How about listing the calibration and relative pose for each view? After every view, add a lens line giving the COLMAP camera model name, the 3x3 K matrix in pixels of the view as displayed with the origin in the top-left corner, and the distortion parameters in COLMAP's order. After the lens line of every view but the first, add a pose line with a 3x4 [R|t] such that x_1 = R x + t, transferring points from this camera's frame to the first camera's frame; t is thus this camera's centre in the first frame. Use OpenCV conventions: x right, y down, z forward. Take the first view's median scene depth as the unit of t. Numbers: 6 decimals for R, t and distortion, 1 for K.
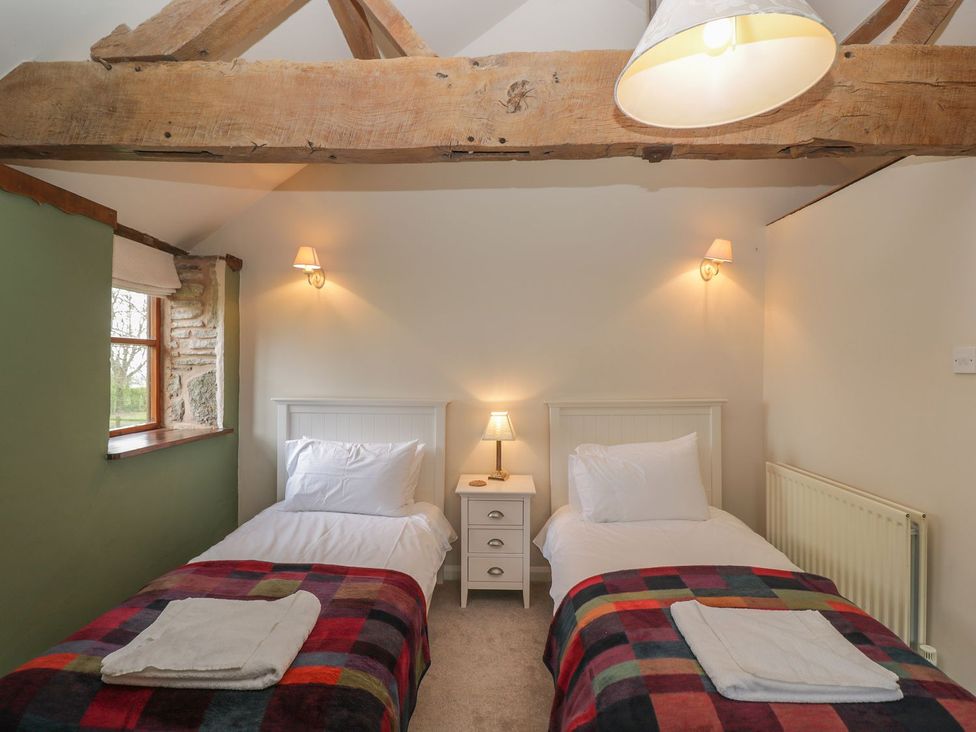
lens RADIAL K [[507.9, 0, 487.8], [0, 507.9, 361.9], [0, 0, 1]] dist [-0.001543, -0.012208]
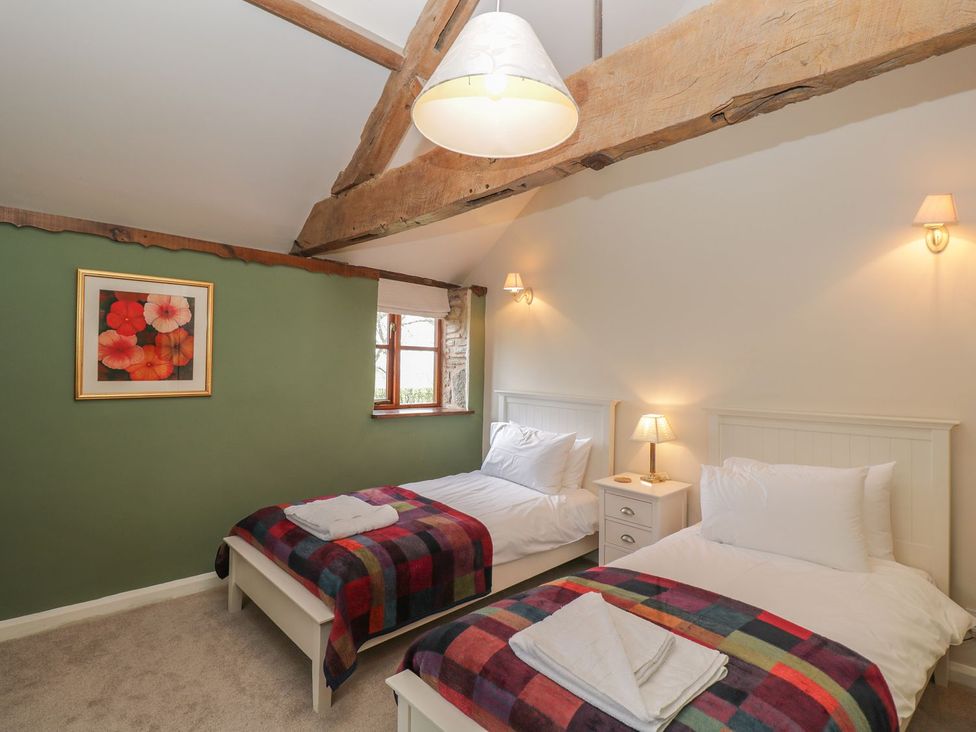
lens RADIAL K [[507.9, 0, 487.8], [0, 507.9, 361.9], [0, 0, 1]] dist [-0.001543, -0.012208]
pose [[0.699605, 0.006253, -0.714502, 0.509818], [-0.017673, 0.999807, -0.008555, 0.009267], [0.714311, 0.018613, 0.699581, 0.061092]]
